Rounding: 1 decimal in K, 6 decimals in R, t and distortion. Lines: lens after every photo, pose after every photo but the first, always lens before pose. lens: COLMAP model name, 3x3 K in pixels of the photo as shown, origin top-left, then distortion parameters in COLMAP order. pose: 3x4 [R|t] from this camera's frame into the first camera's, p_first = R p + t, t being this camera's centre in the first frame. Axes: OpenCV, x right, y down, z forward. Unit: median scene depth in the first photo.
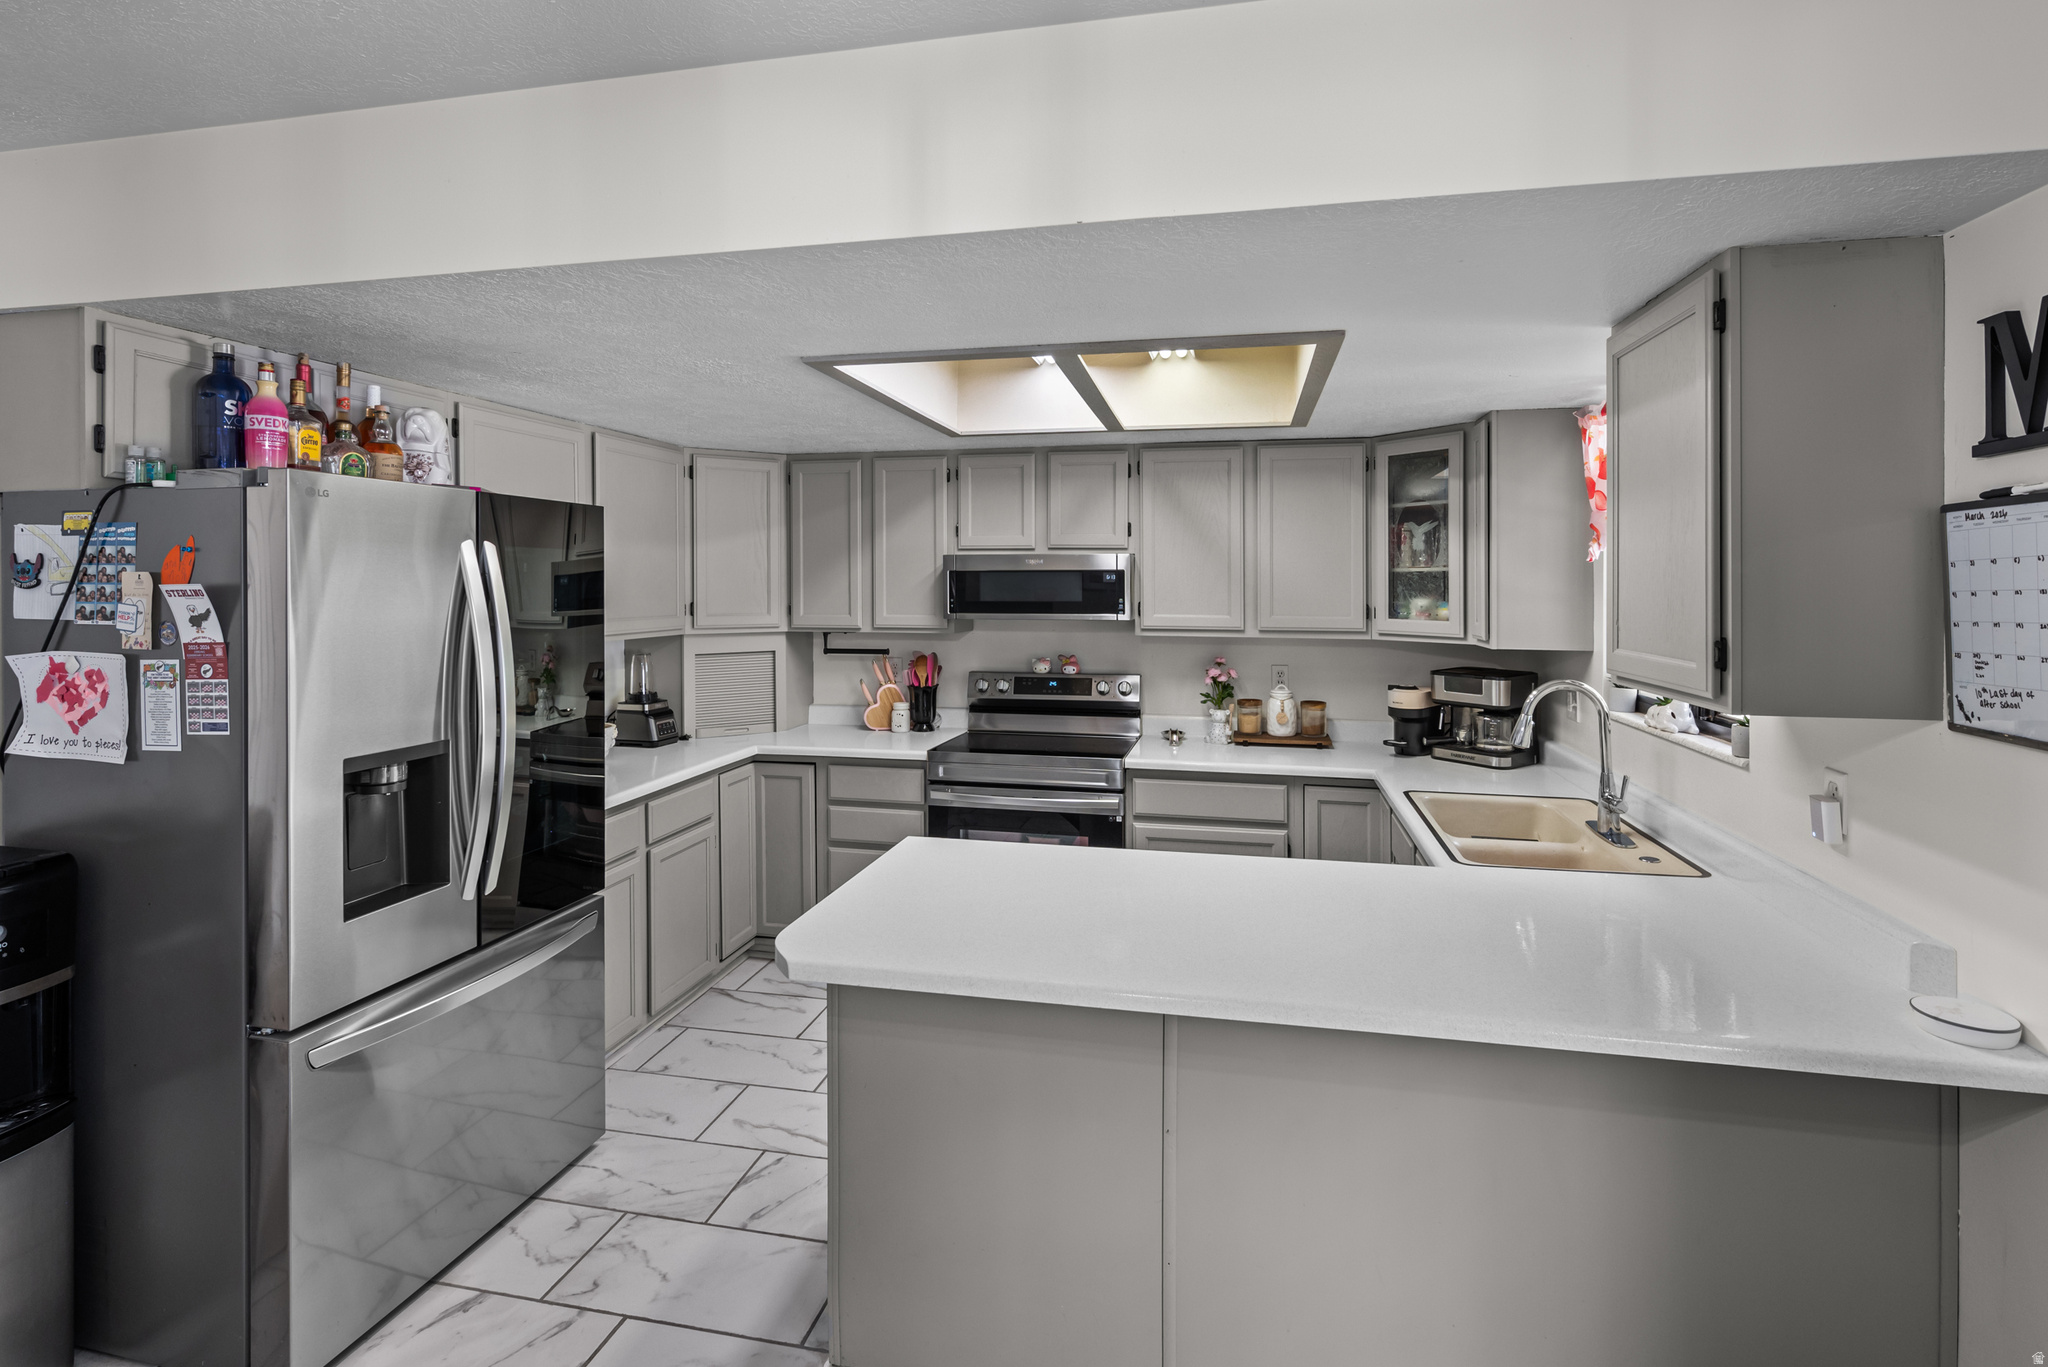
lens RADIAL K [[959.5, 0, 1013.4], [0, 959.5, 595.6], [0, 0, 1]] dist [0.001018, 0.000631]
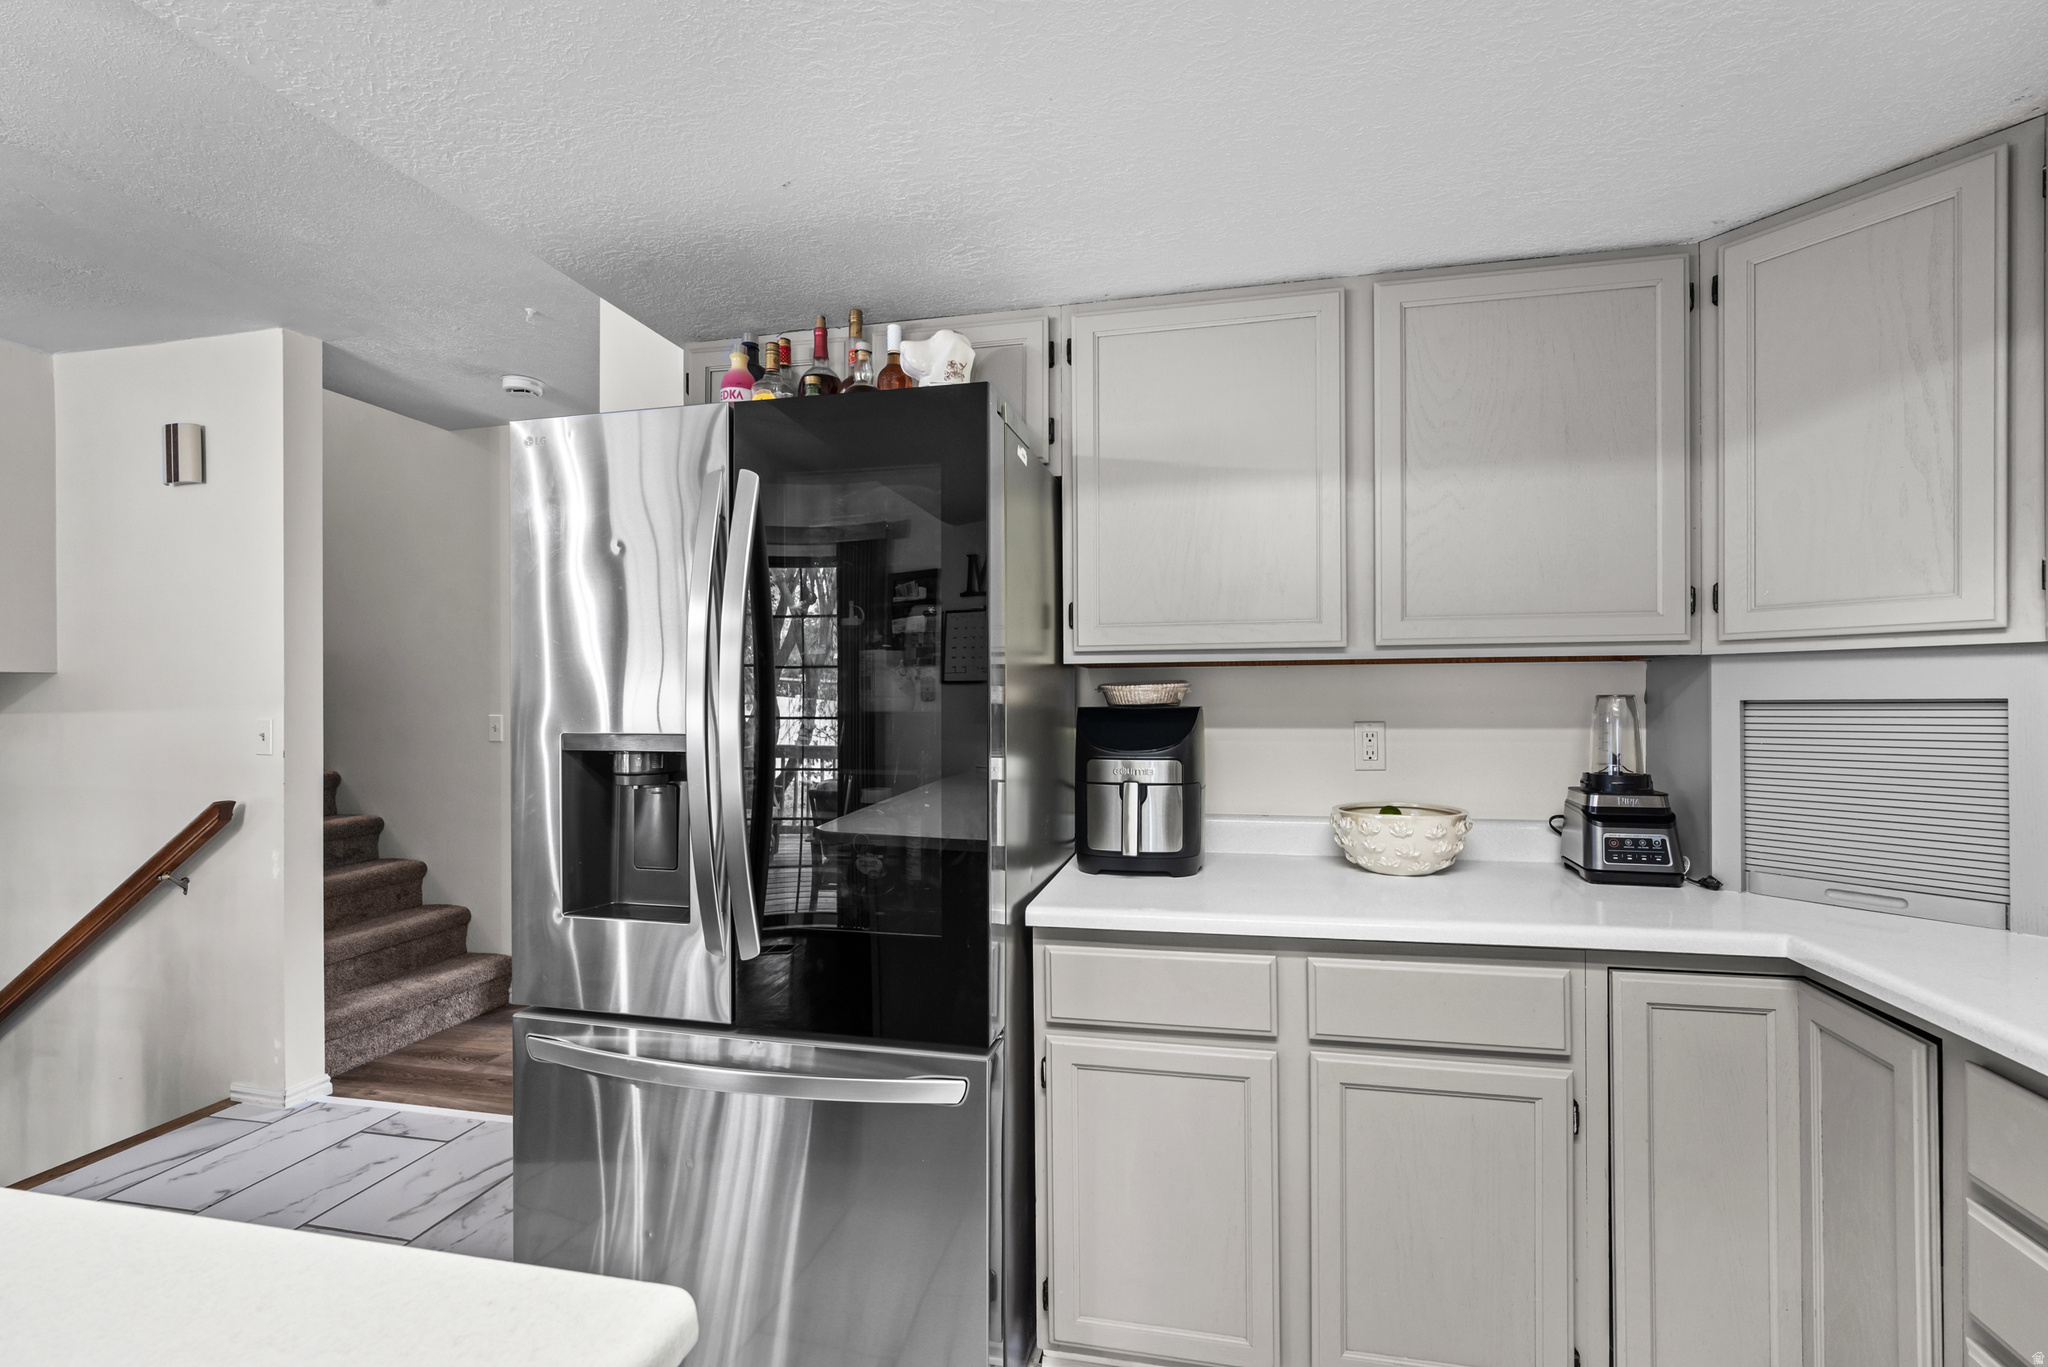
lens RADIAL K [[875.1, 0, 1033.9], [0, 875.1, 698.7], [0, 0, 1]] dist [-0.001554, 0.001558]
pose [[0.035147, 0.002794, -0.999378, 0.067855], [-0.006911, 0.999973, 0.002552, 0.067879], [0.999358, 0.006817, 0.035166, 0.726360]]
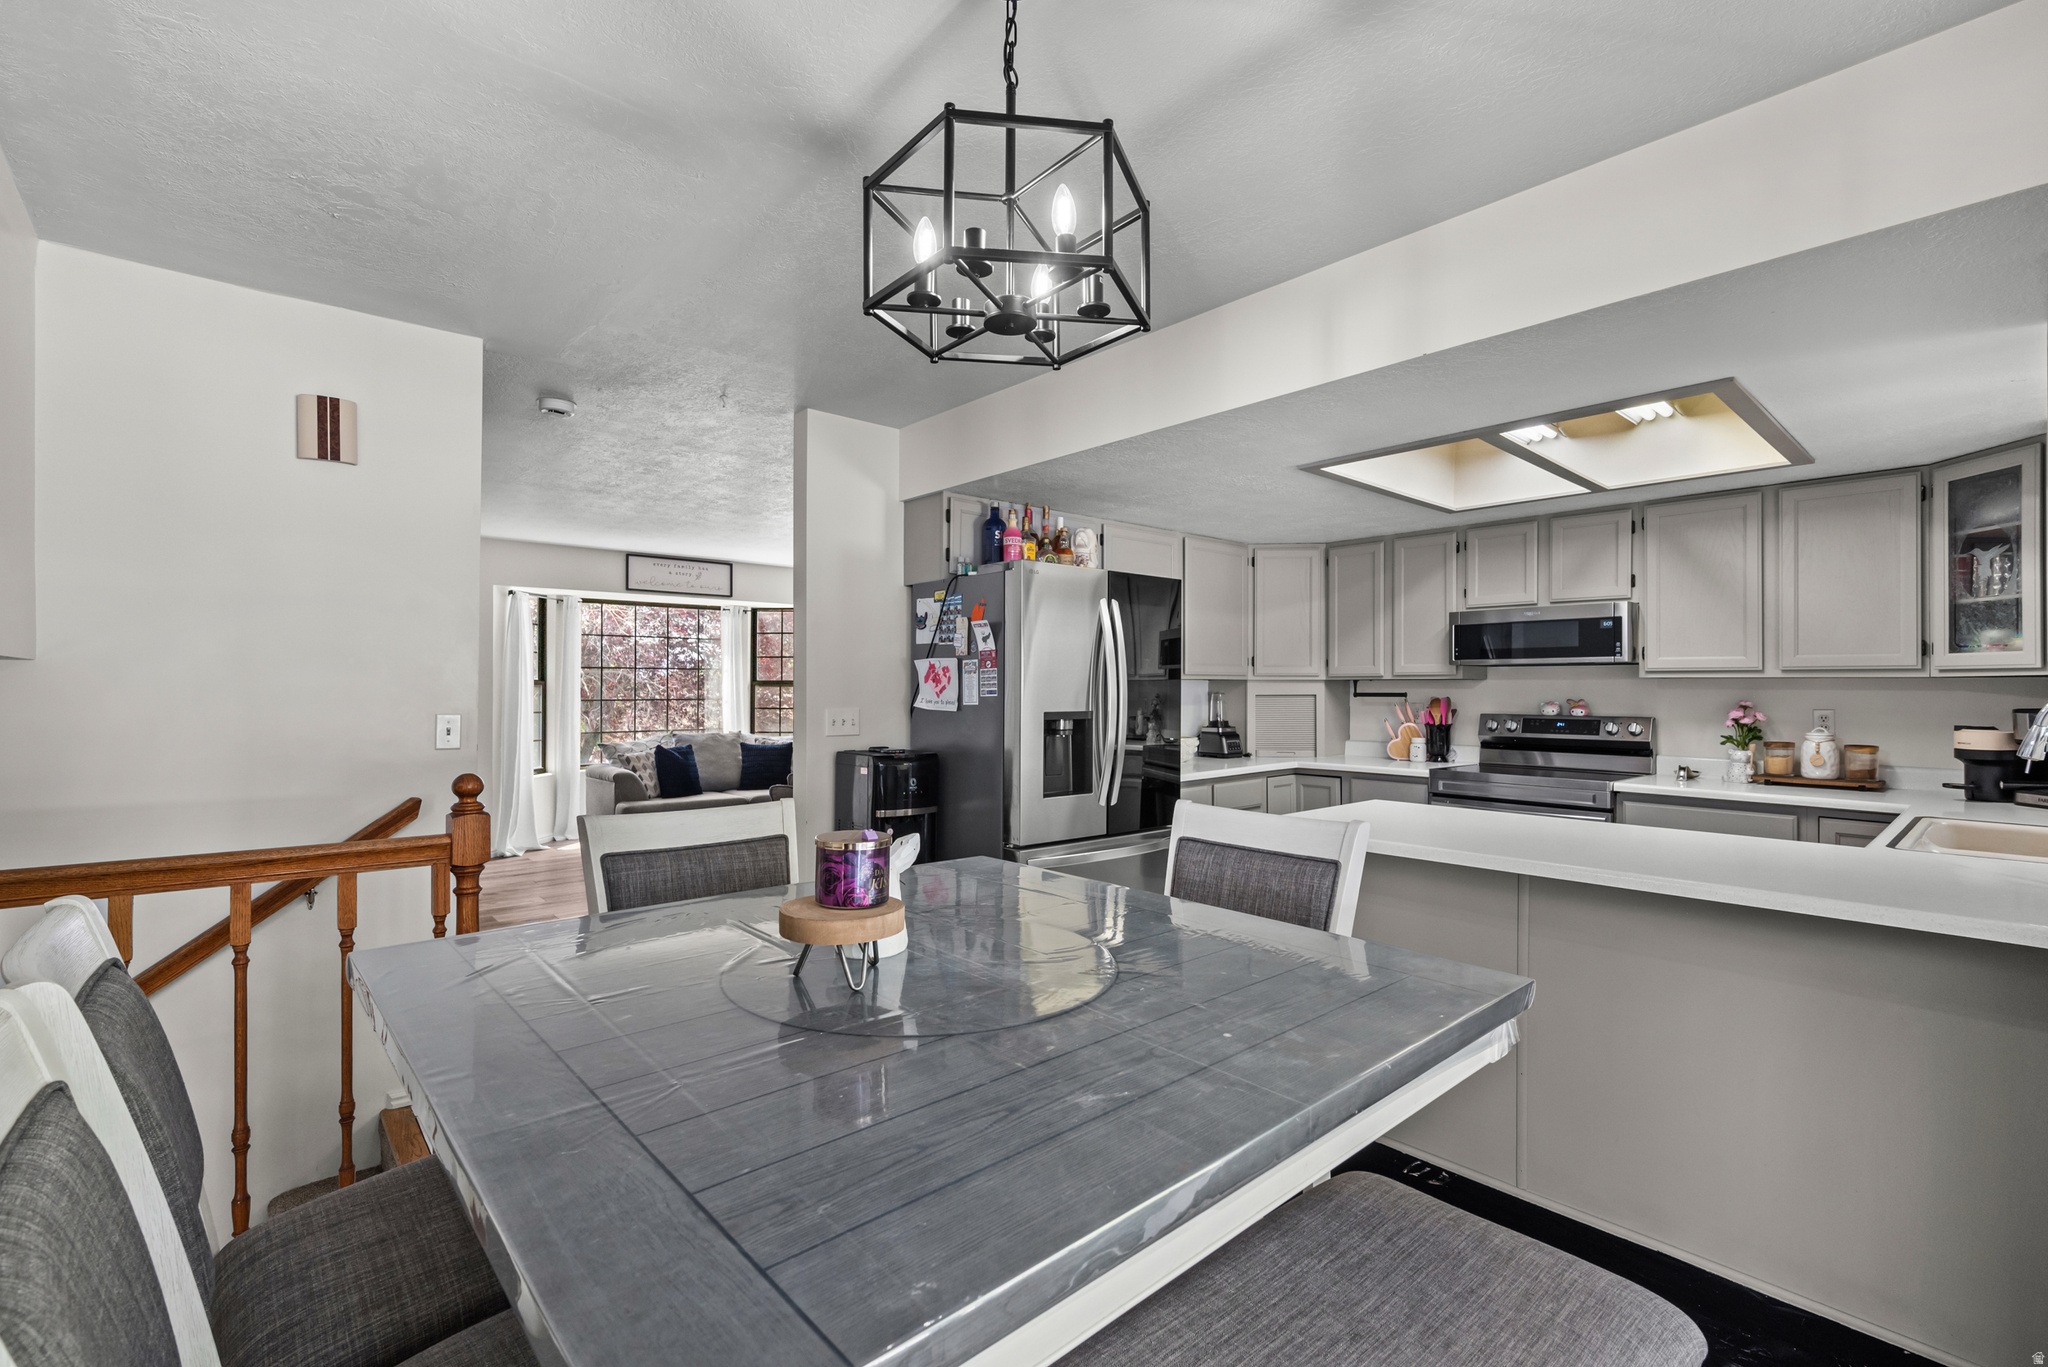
lens RADIAL K [[875.1, 0, 1039.5], [0, 875.1, 693.0], [0, 0, 1]] dist [-0.001554, 0.001558]
pose [[0.815724, 0.006585, -0.578404, 0.152580], [-0.009412, 0.999954, -0.001889, 0.070405], [0.578364, 0.006985, 0.815749, -0.214784]]
